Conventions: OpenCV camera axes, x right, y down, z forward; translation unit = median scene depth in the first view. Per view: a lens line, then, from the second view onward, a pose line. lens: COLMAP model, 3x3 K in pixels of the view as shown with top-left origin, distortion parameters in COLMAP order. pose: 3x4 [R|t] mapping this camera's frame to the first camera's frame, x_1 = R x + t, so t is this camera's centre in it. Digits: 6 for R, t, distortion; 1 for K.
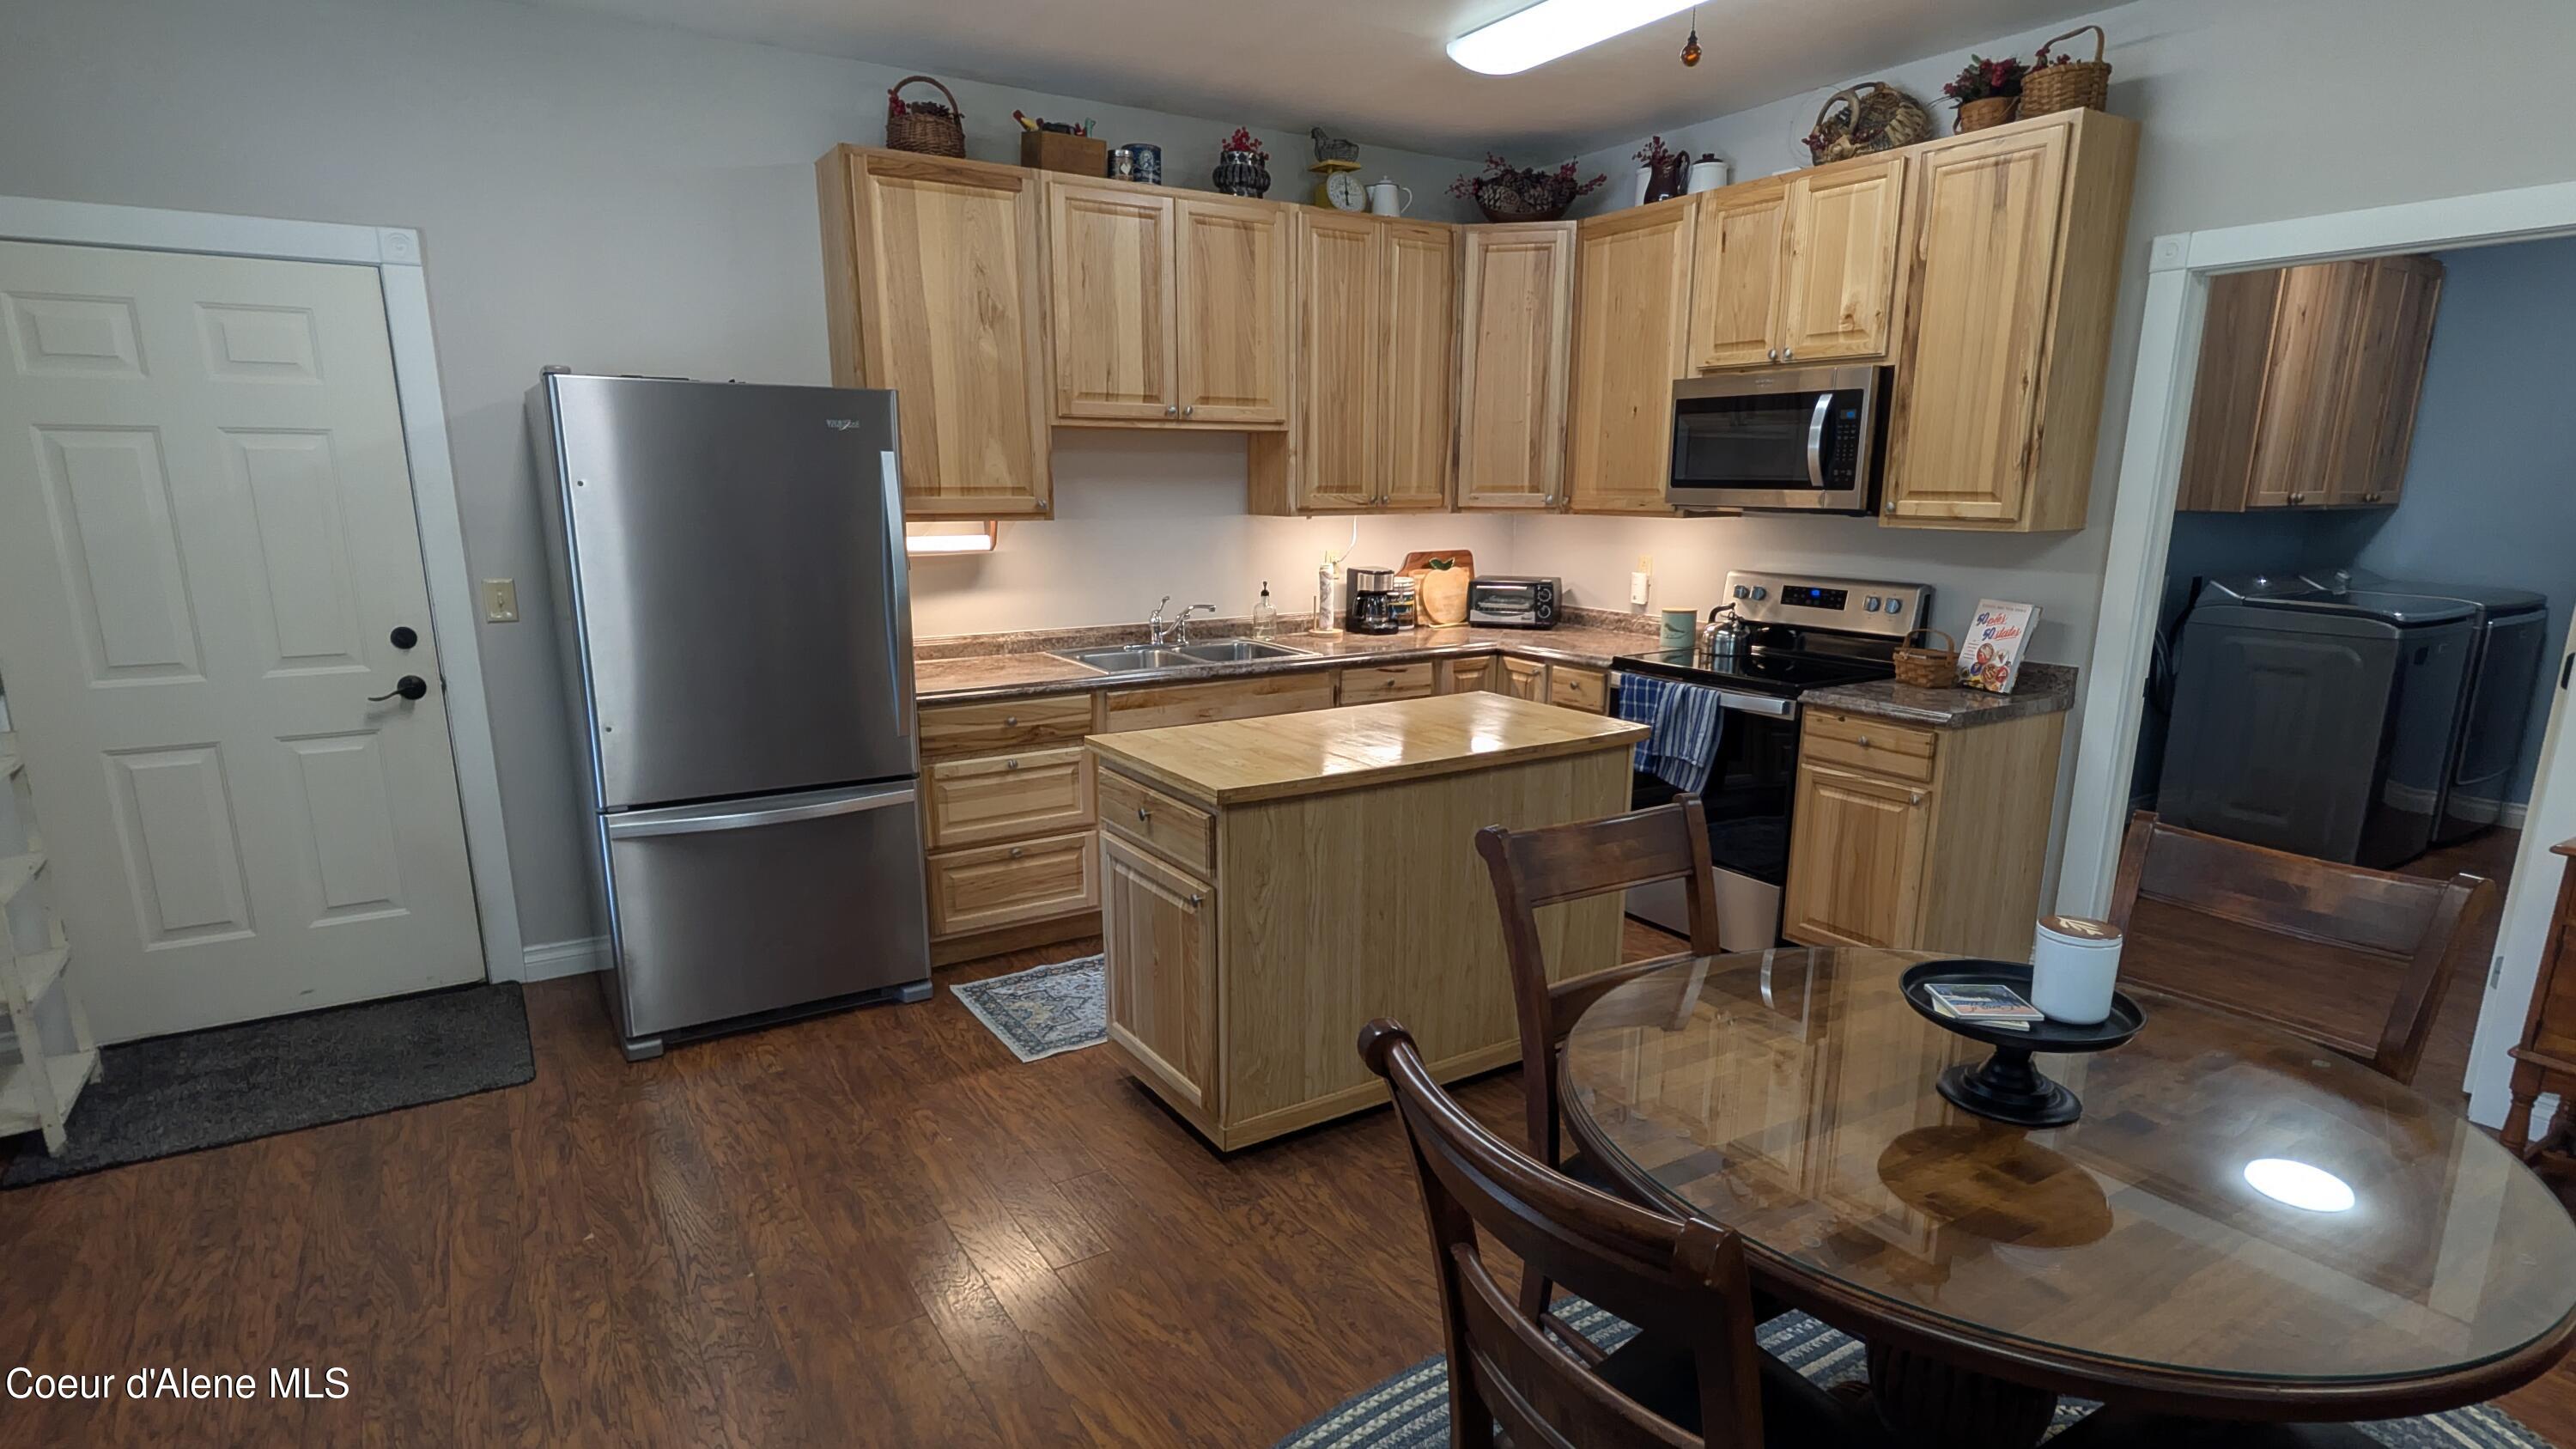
lens RADIAL K [[1302.2, 0, 1295.1], [0, 1302.2, 794.5], [0, 0, 1]] dist [0.001048, 0.000001]
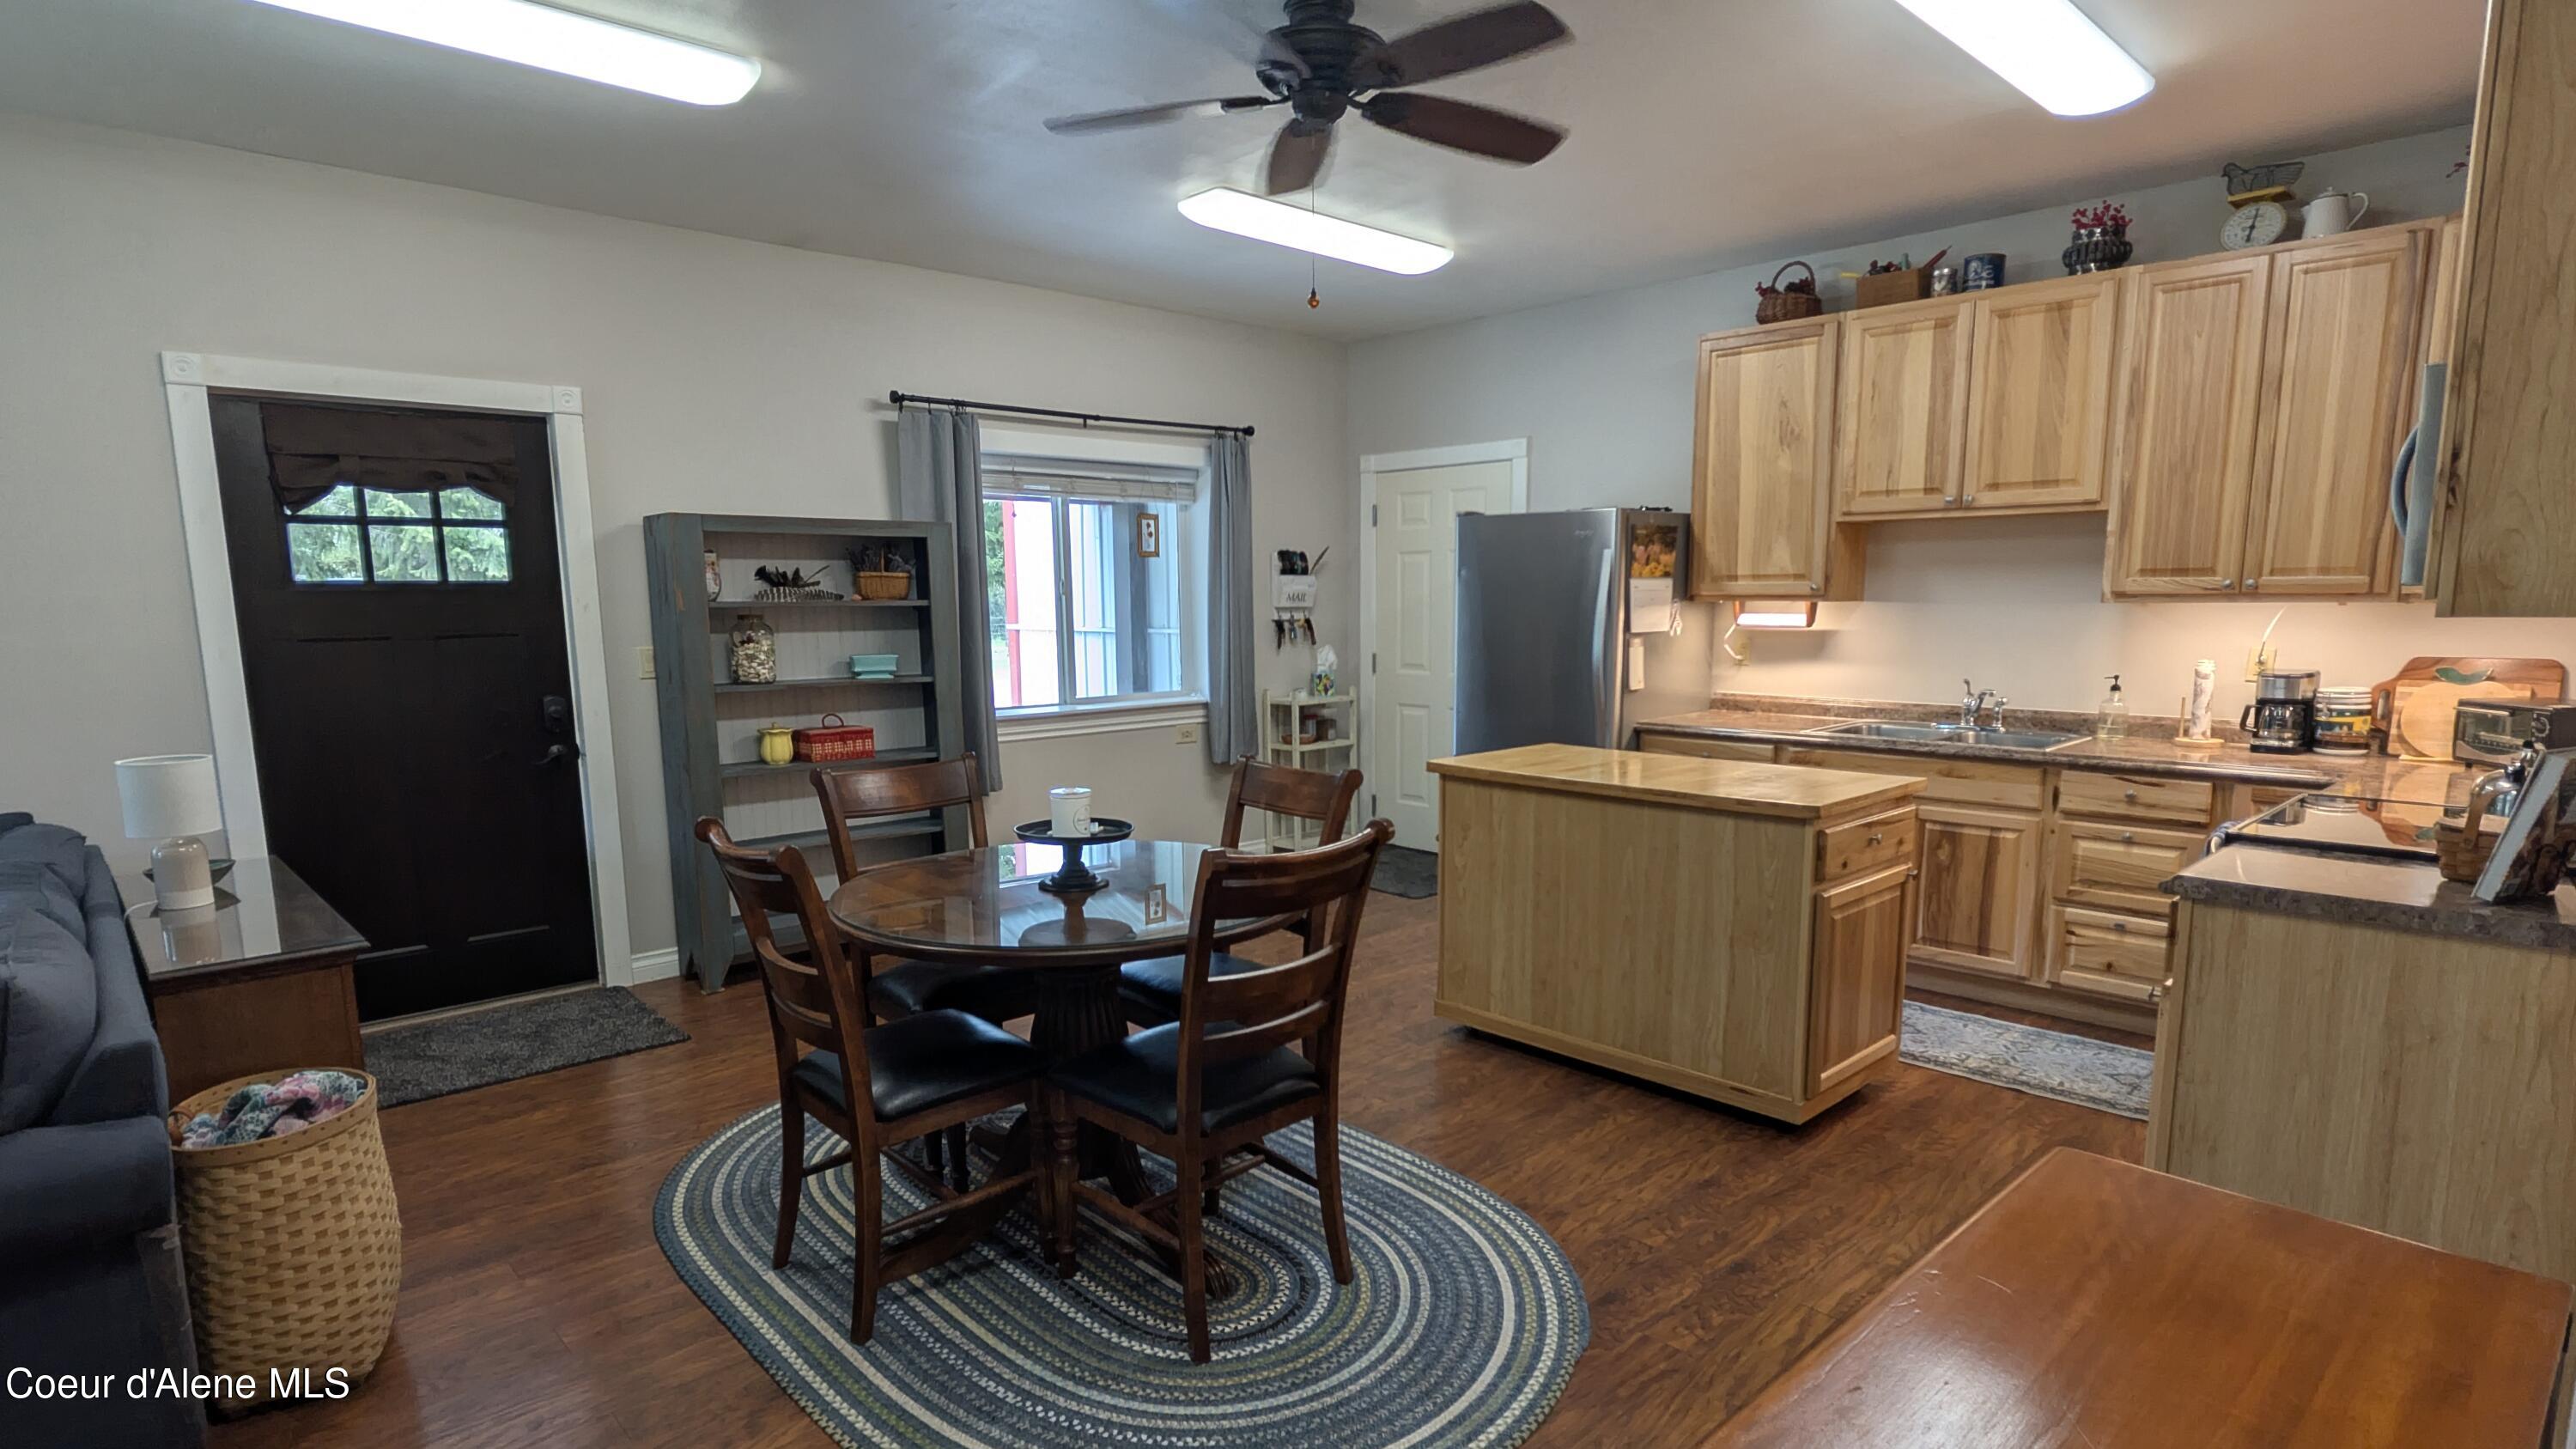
lens RADIAL K [[1302.2, 0, 1295.1], [0, 1302.2, 794.5], [0, 0, 1]] dist [0.001048, 0.000001]
pose [[0.185128, 0.148308, -0.971459, 0.870514], [-0.227133, 0.968237, 0.104532, -0.055948], [0.956106, 0.201299, 0.212933, 0.324215]]
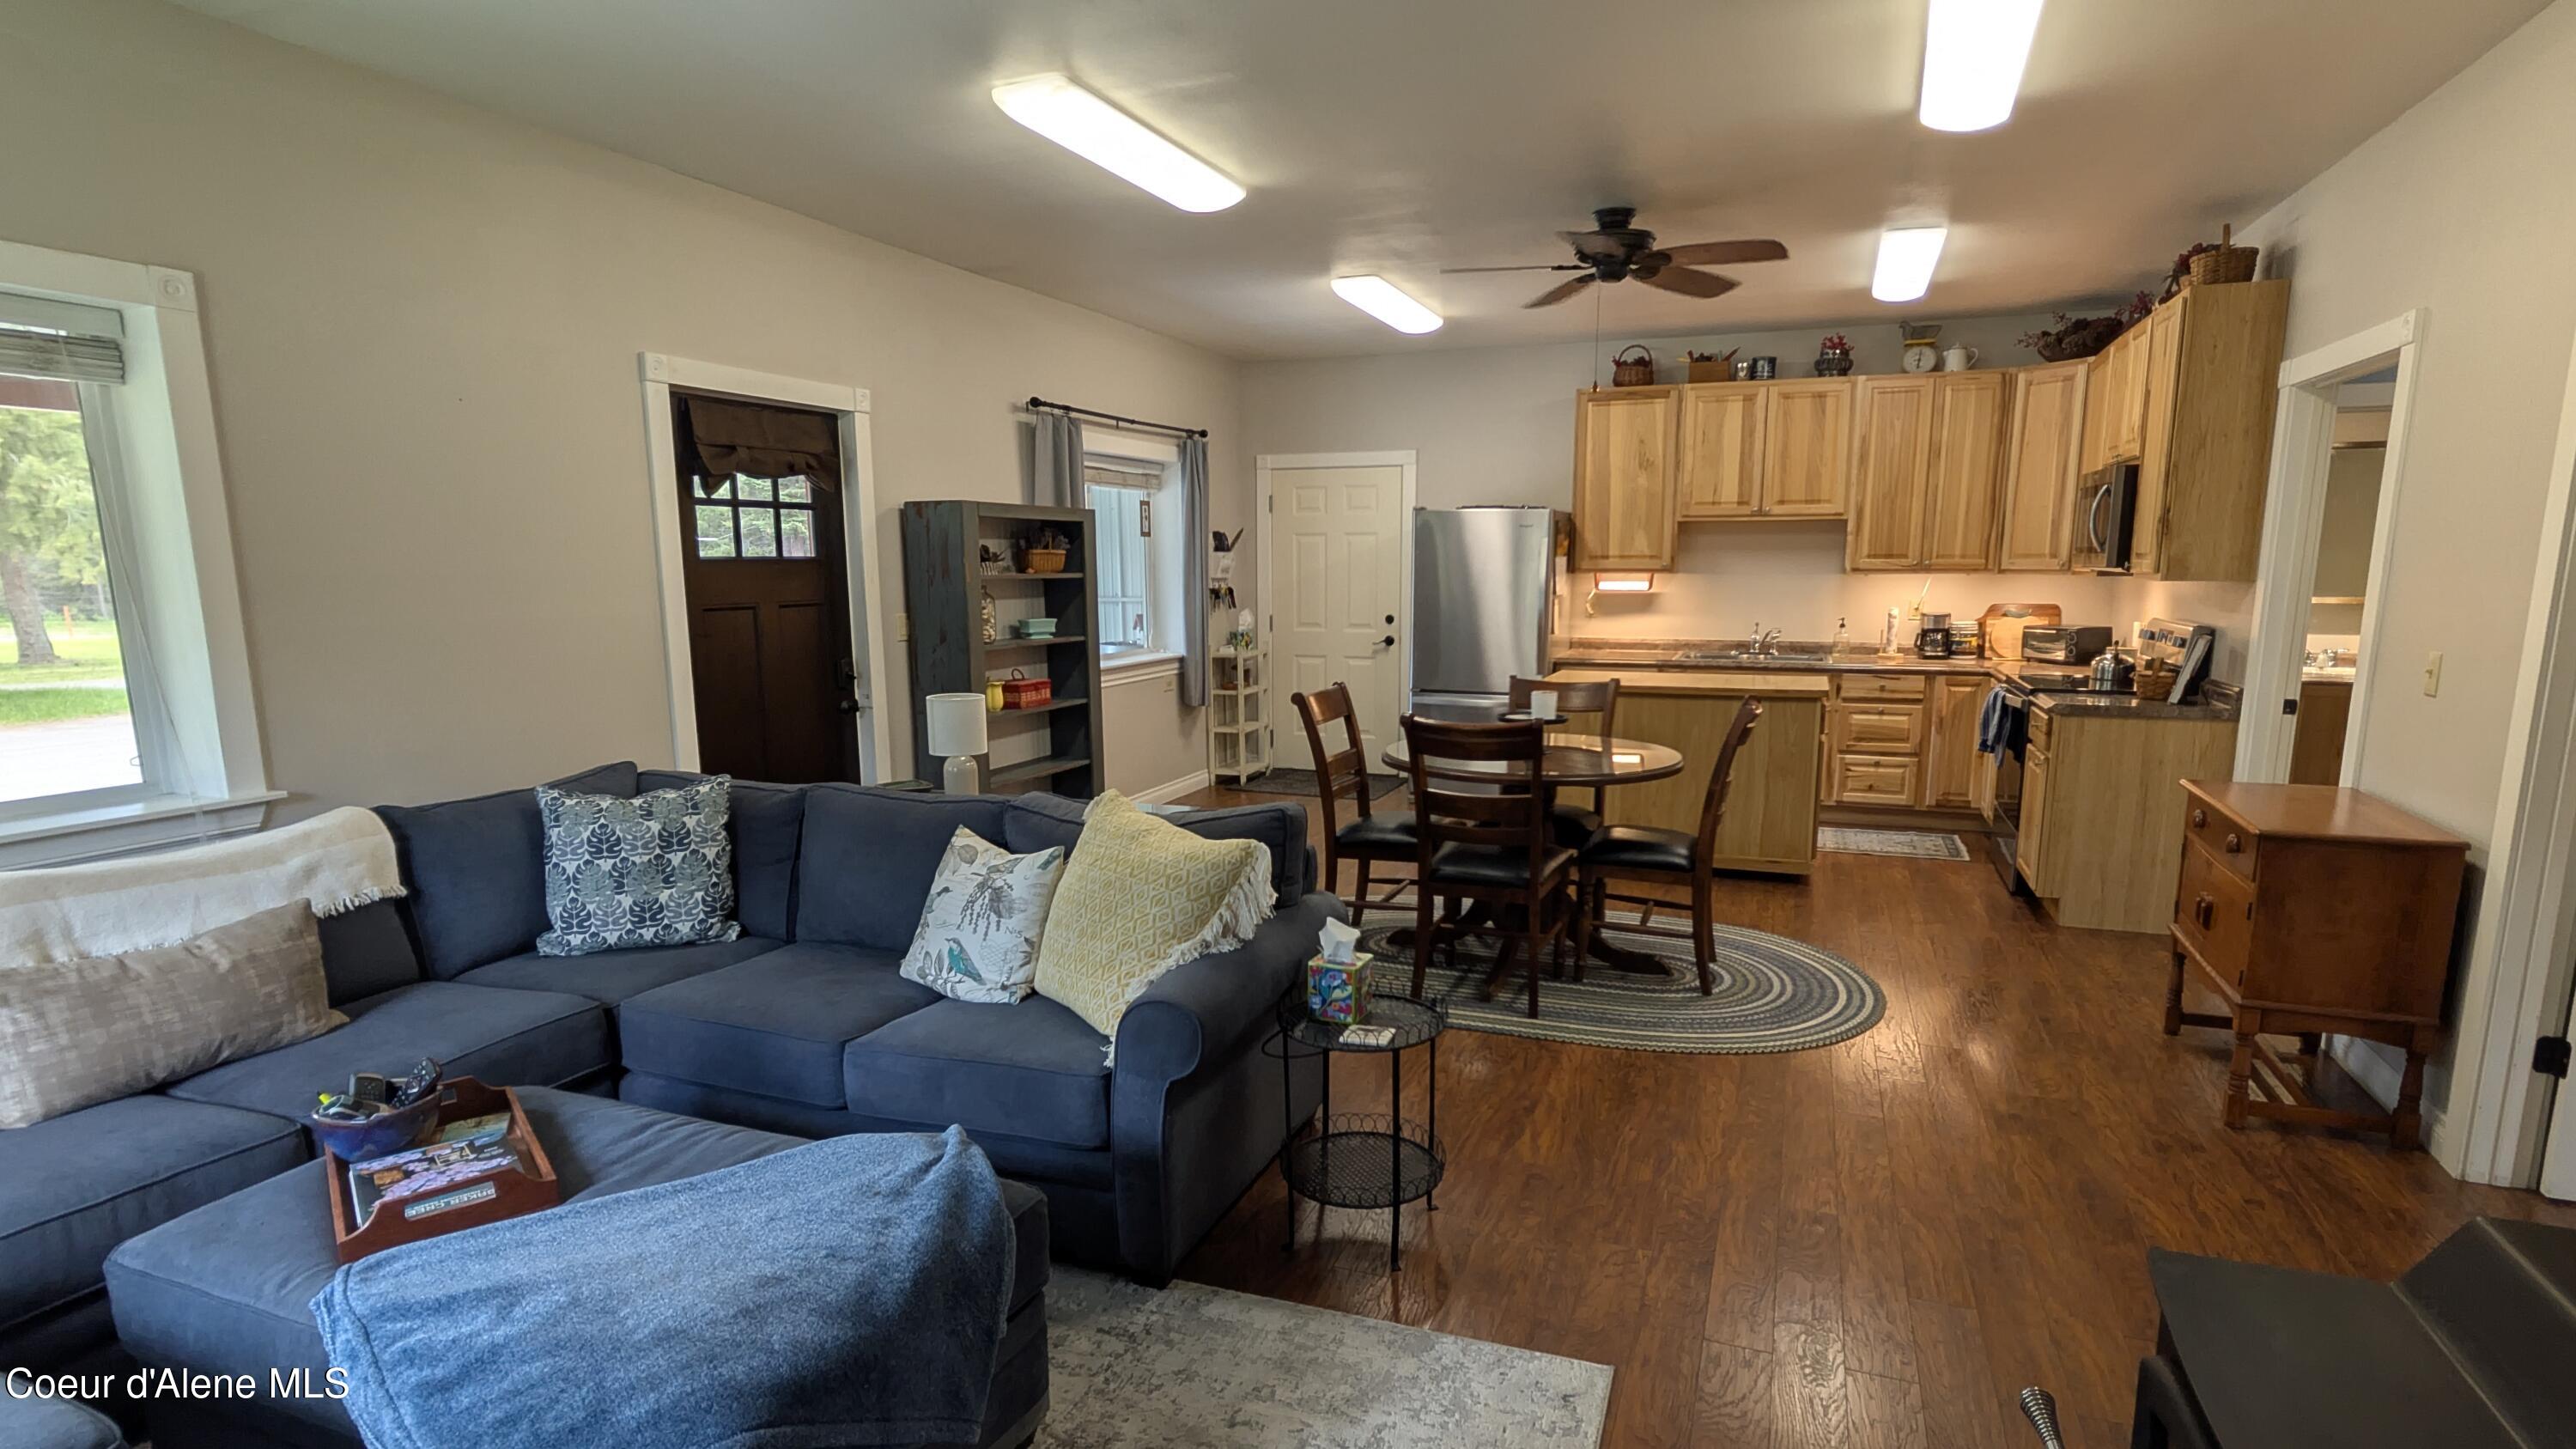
lens RADIAL K [[1302.2, 0, 1295.1], [0, 1302.2, 794.5], [0, 0, 1]] dist [0.001048, 0.000001]
pose [[0.588563, 0.140852, -0.796087, 0.951362], [-0.188377, 0.981495, 0.034385, 0.119238], [0.786198, 0.129727, 0.604205, -0.432668]]
